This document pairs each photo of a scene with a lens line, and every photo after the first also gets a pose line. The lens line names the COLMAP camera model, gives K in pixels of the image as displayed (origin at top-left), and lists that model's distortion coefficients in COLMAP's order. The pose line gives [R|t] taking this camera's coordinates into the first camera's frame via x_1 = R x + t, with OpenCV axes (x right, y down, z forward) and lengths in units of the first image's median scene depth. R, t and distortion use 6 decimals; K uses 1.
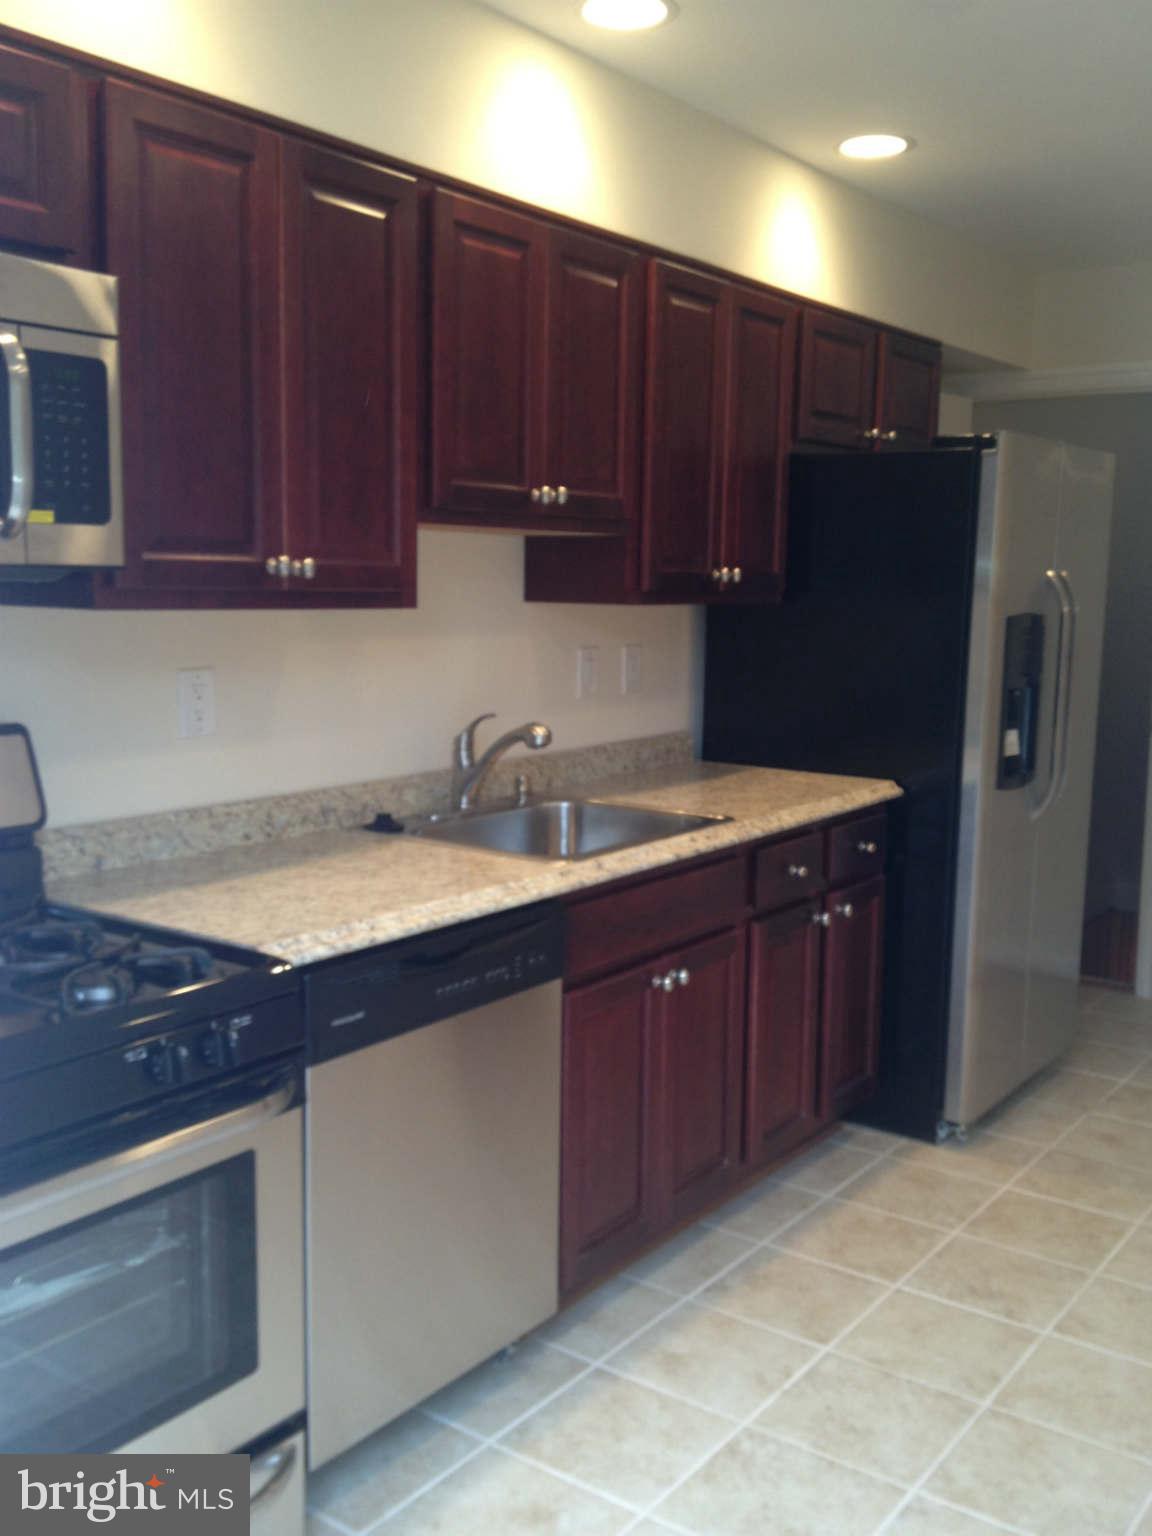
lens RADIAL K [[1452.9, 0, 576.0], [0, 1452.9, 768.0], [0, 0, 1]] dist [-0.058276, 0.001858]
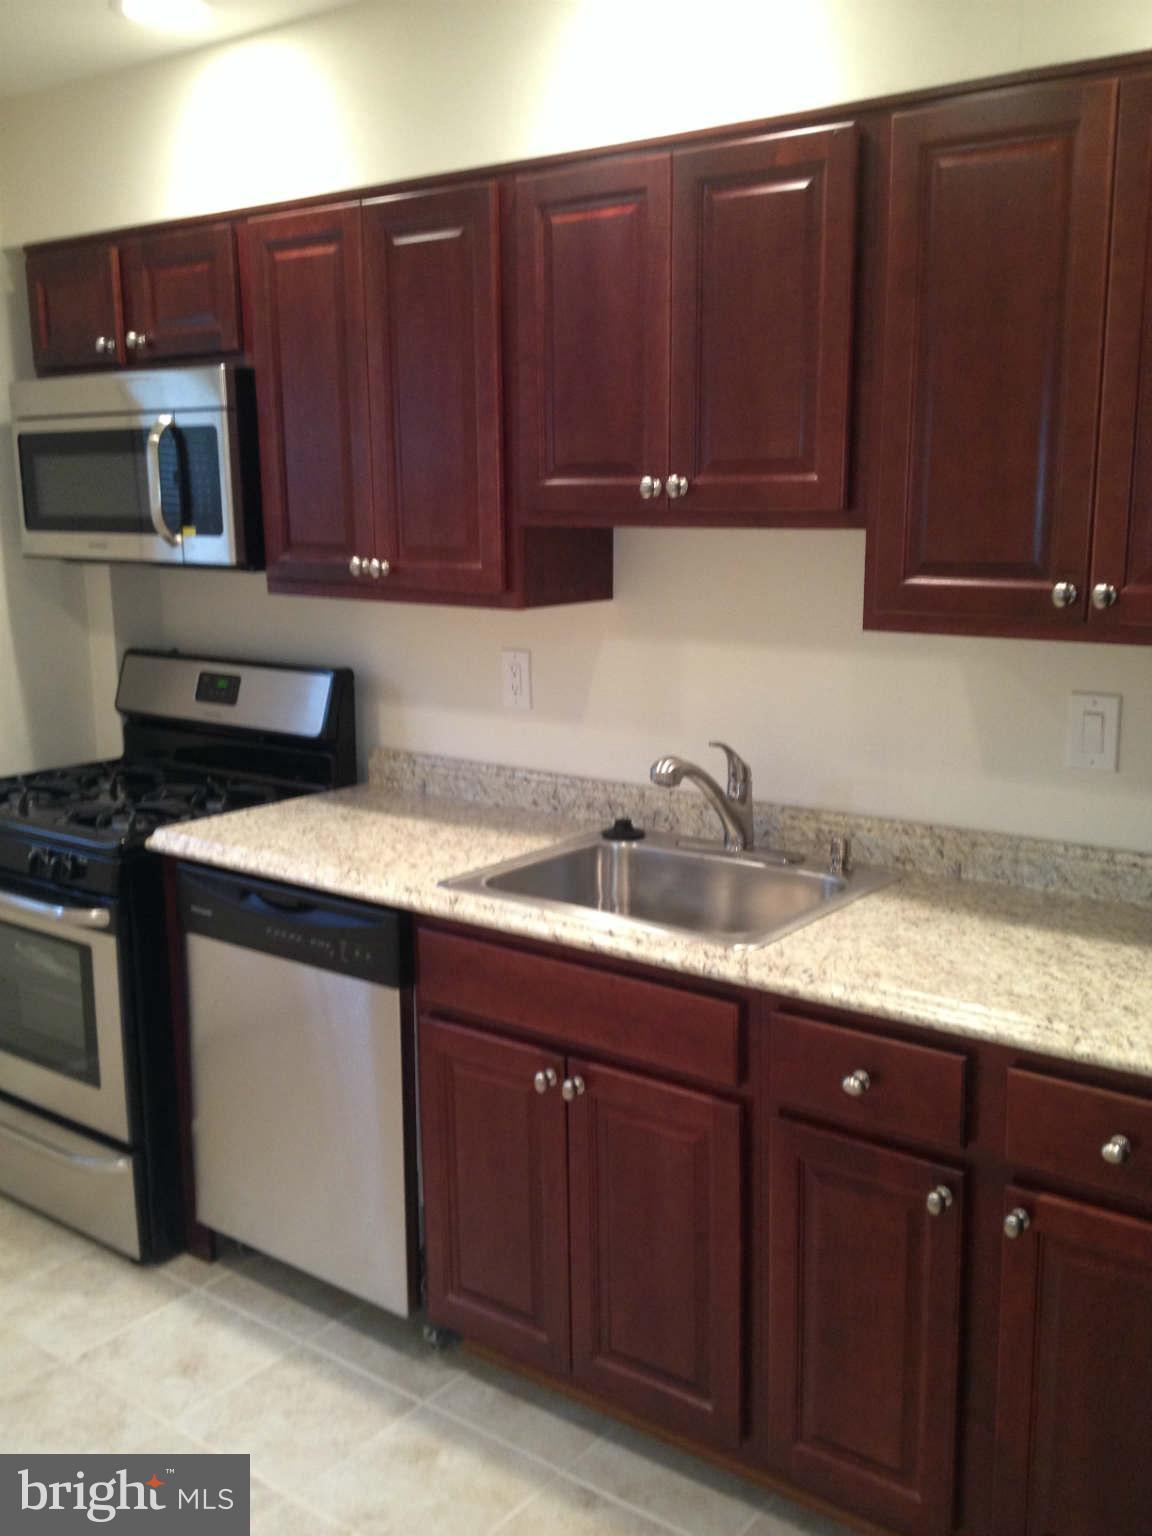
lens RADIAL K [[1410.8, 0, 576.0], [0, 1410.8, 768.0], [0, 0, 1]] dist [0.070021, -0.156068]
pose [[-0.010213, 0.145134, -0.989359, 0.858946], [-0.149031, 0.978139, 0.145027, -0.144000], [0.988780, 0.148927, 0.011640, 0.997227]]
